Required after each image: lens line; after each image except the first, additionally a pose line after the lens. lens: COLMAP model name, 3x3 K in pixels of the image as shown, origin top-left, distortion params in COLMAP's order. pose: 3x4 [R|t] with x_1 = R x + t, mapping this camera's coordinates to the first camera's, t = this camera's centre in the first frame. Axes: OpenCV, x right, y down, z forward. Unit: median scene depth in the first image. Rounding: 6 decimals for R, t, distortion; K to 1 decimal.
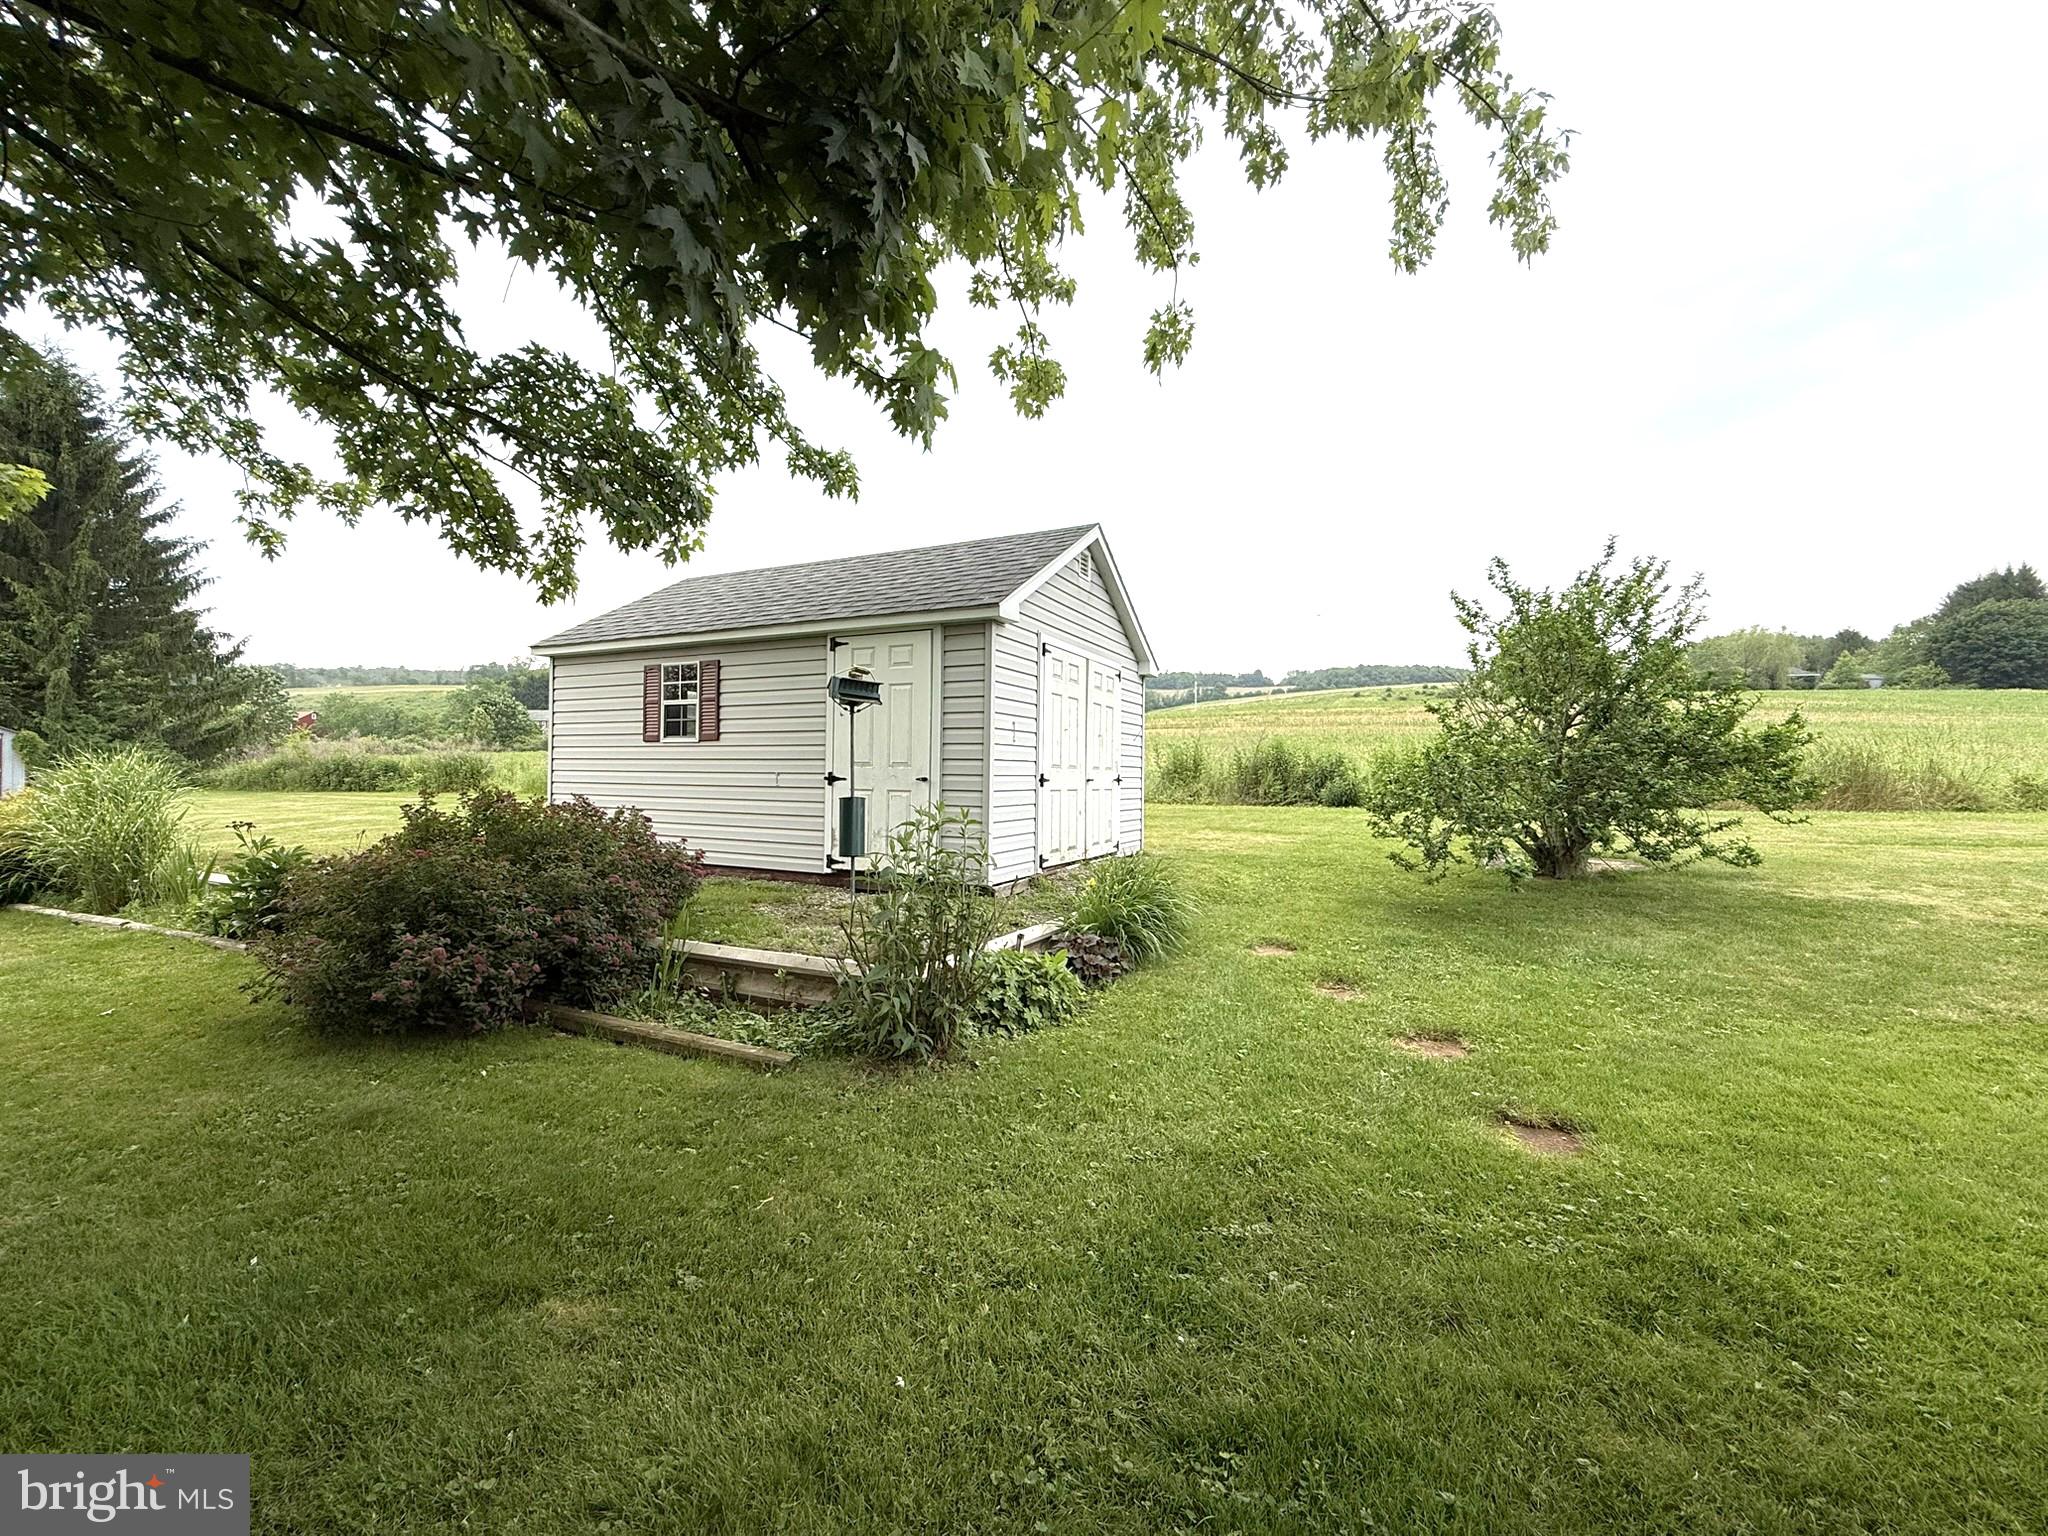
lens RADIAL K [[816.2, 0, 1024.0], [0, 816.2, 768.0], [0, 0, 1]] dist [0.000544, 0.000267]
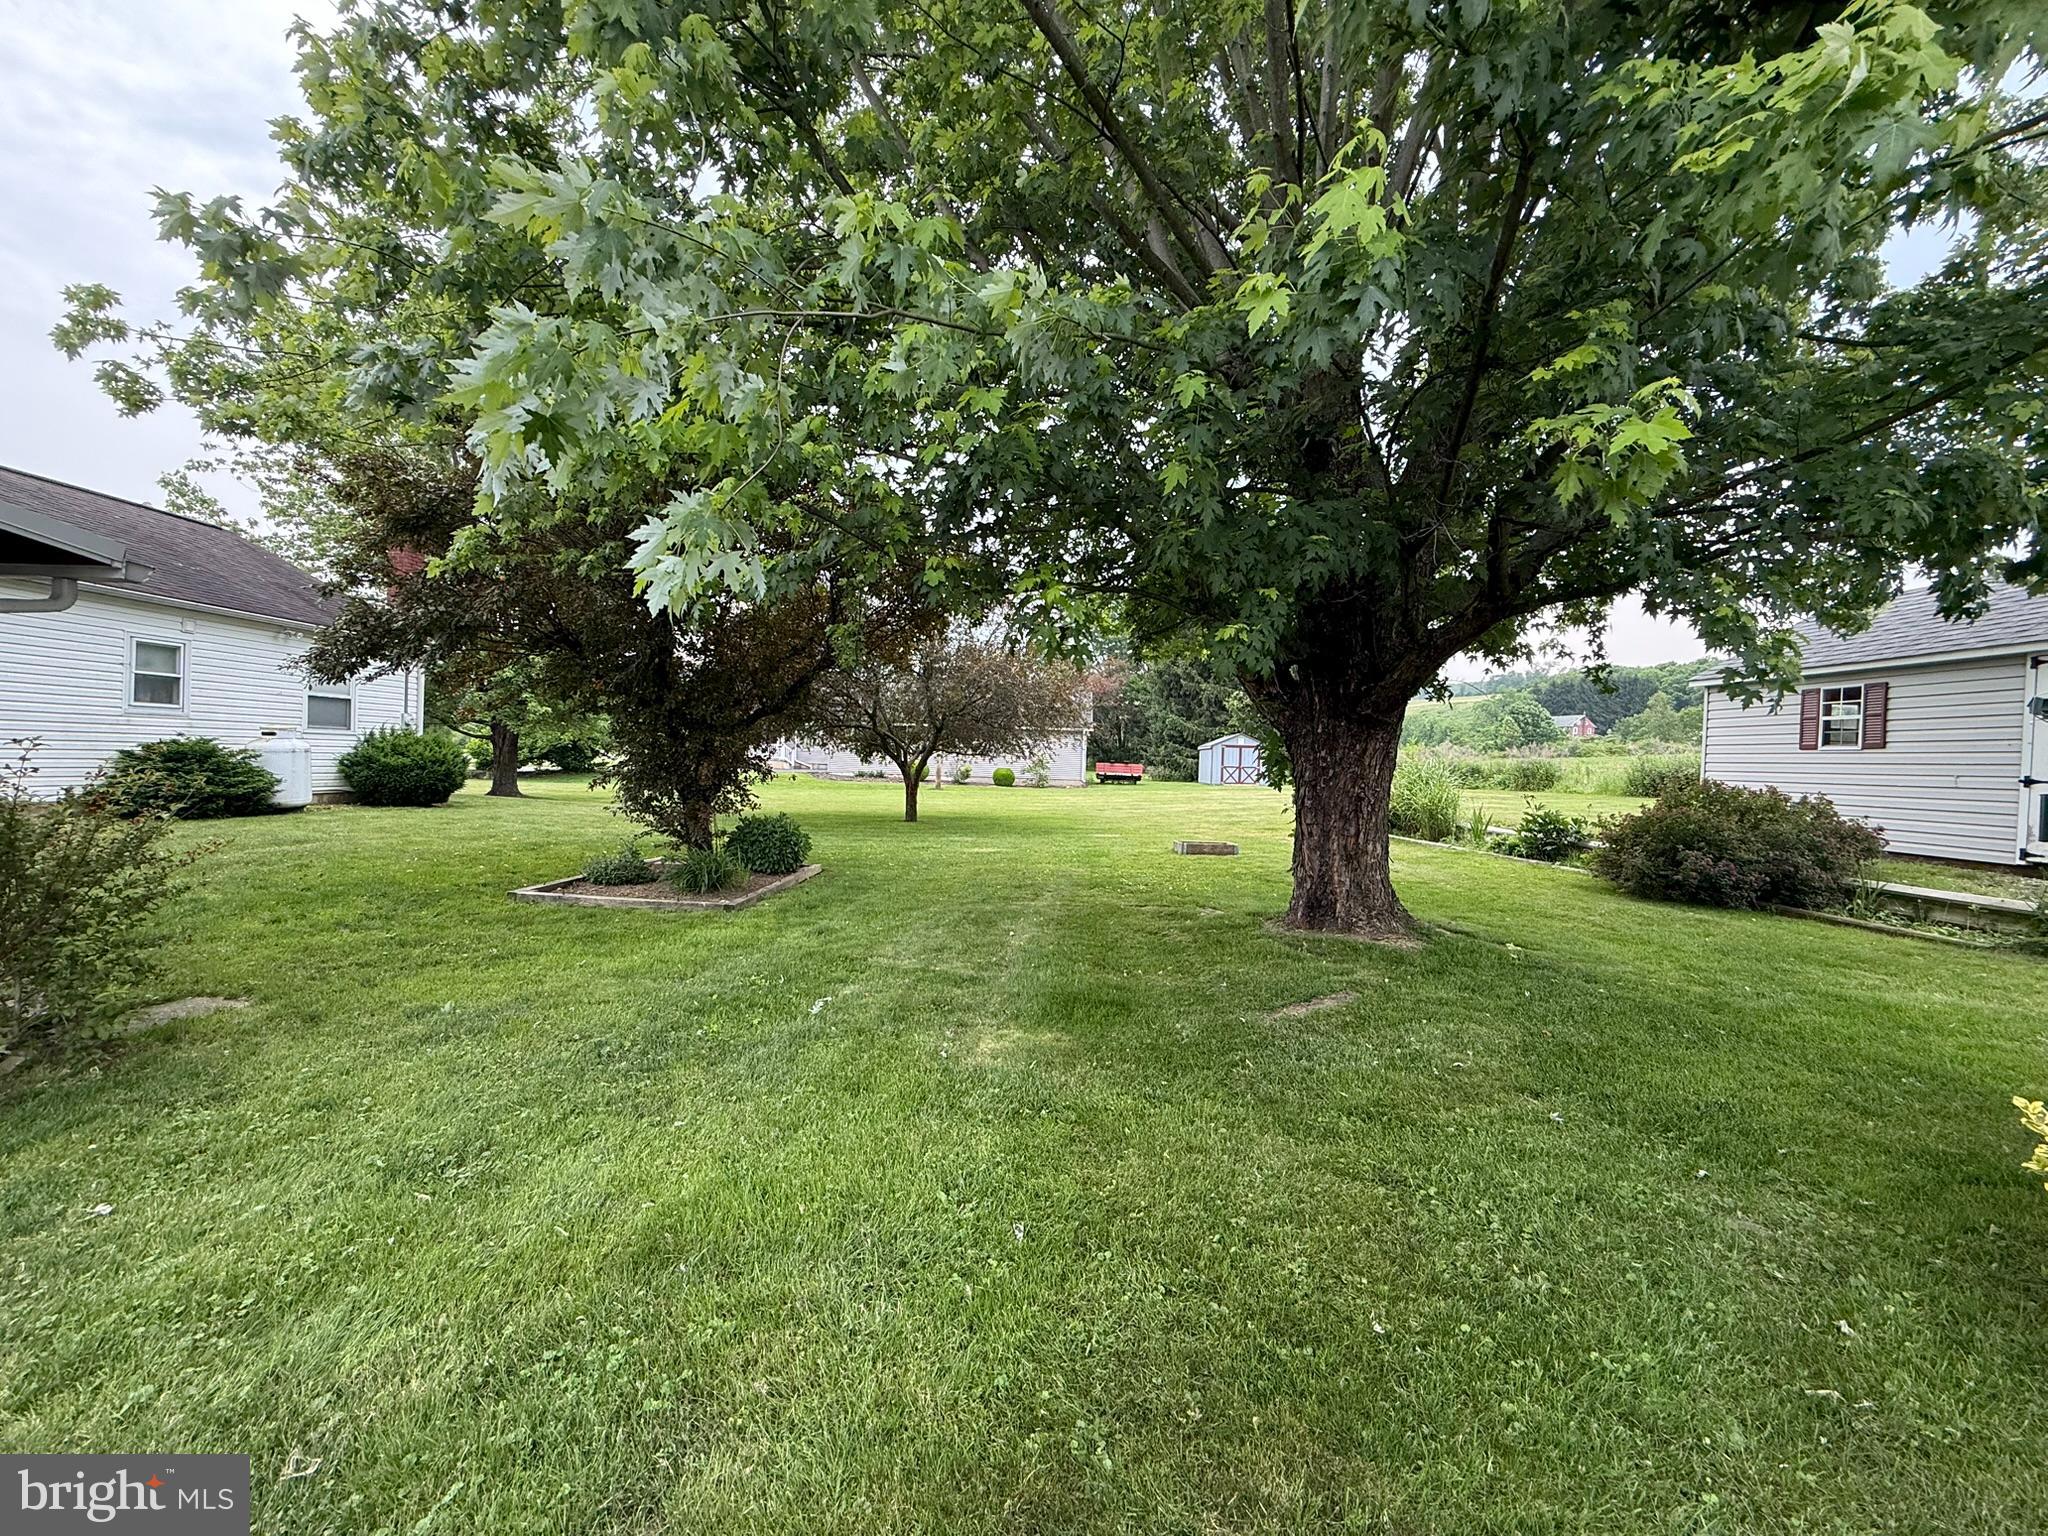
lens RADIAL K [[816.2, 0, 1024.0], [0, 816.2, 768.0], [0, 0, 1]] dist [0.000544, 0.000267]
pose [[0.440193, 0.018128, -0.897720, 0.166300], [-0.025901, 0.999636, 0.007485, 0.021056], [0.897529, 0.019957, 0.440503, -0.741708]]
